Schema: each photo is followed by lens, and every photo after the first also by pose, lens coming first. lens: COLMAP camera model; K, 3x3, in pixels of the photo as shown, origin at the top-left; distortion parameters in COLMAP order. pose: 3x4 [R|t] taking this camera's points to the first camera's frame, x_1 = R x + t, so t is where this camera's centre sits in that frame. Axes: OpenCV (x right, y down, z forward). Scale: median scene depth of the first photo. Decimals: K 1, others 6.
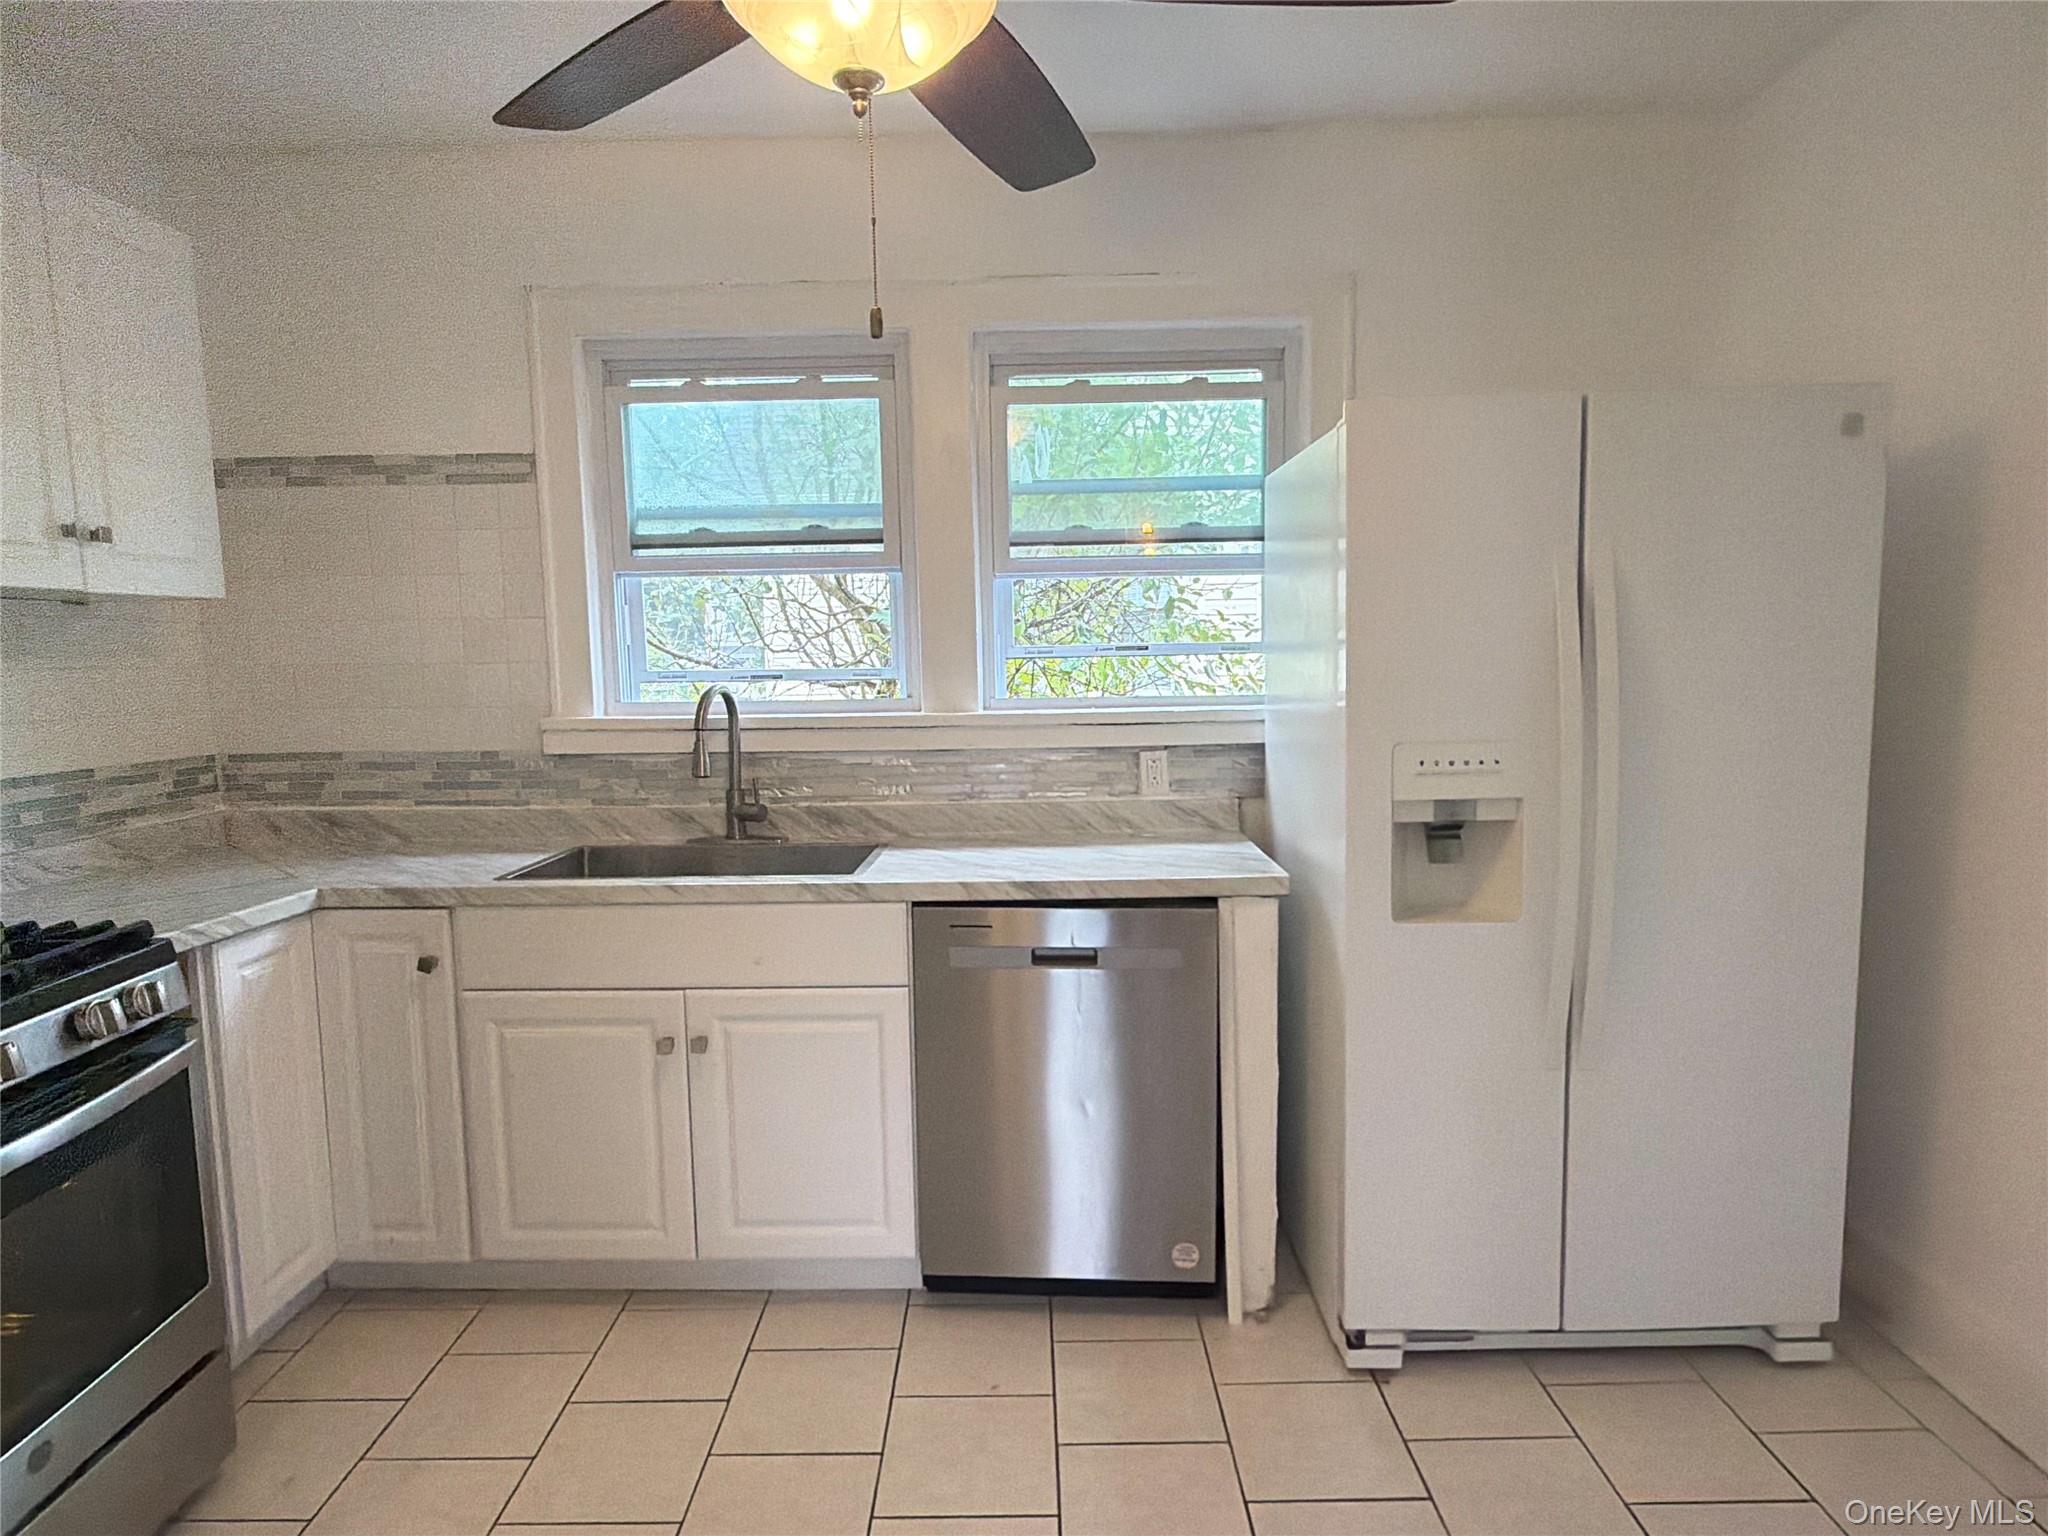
lens RADIAL K [[1193.1, 0, 1027.2], [0, 1193.1, 774.4], [0, 0, 1]] dist [0.002442, 0.001673]
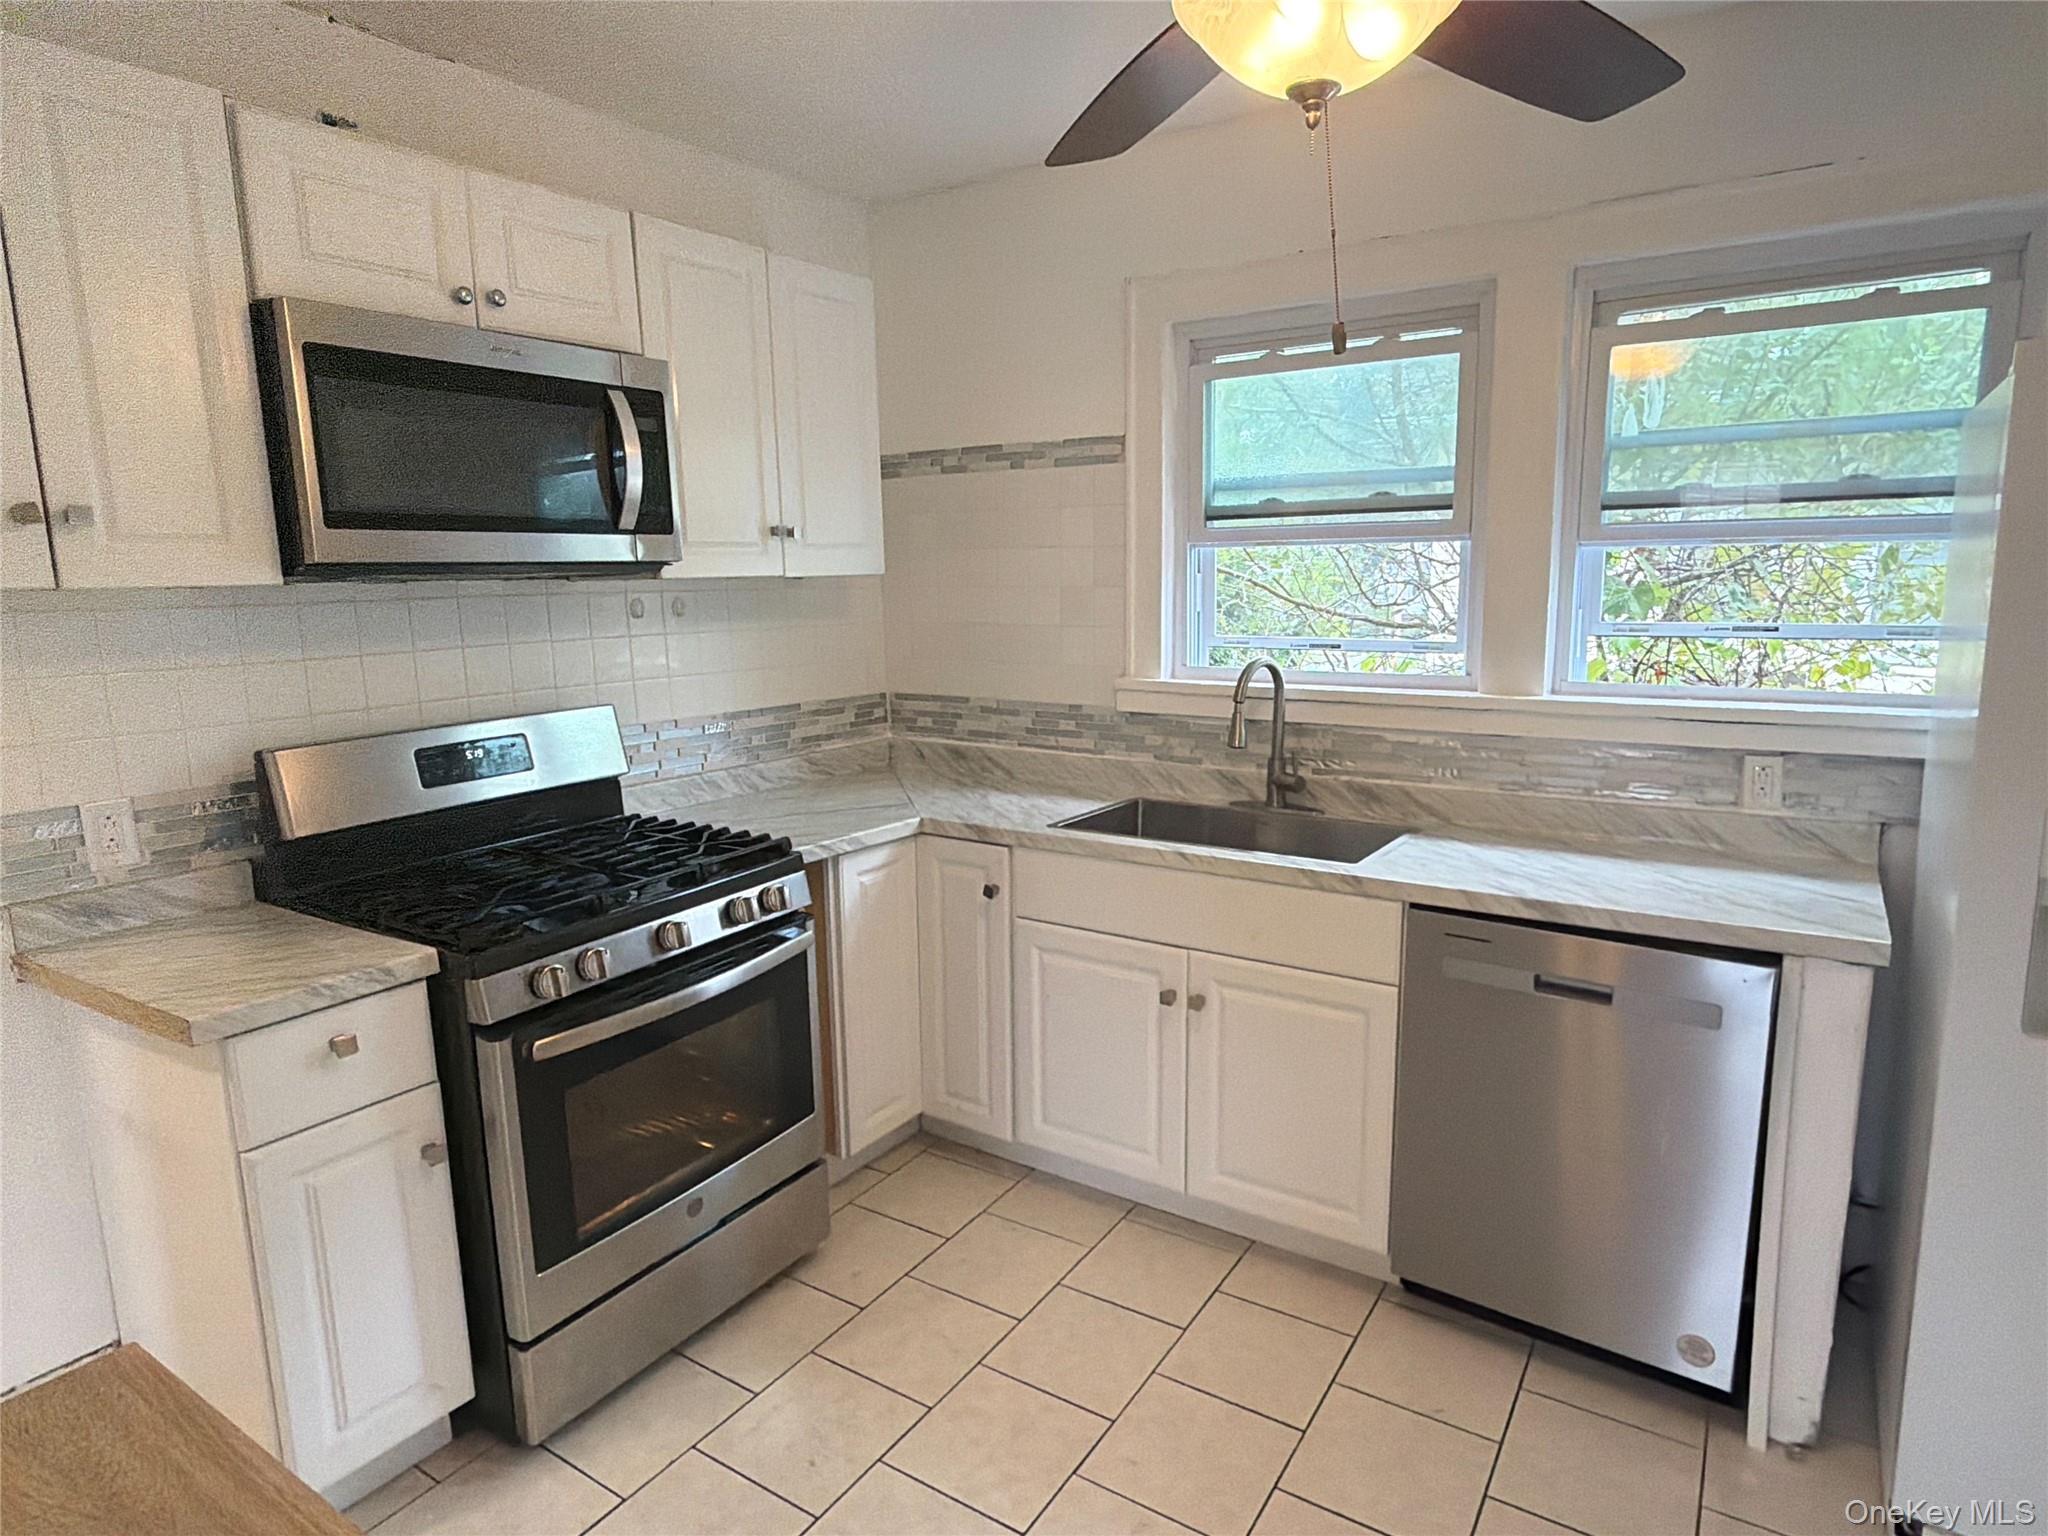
lens RADIAL K [[1193.1, 0, 1017.8], [0, 1193.1, 775.3], [0, 0, 1]] dist [0.002442, 0.001673]
pose [[0.840324, 0.097506, -0.533243, 0.116864], [-0.058074, 0.994222, 0.090281, -0.052799], [0.538965, -0.044898, 0.841131, 0.016497]]
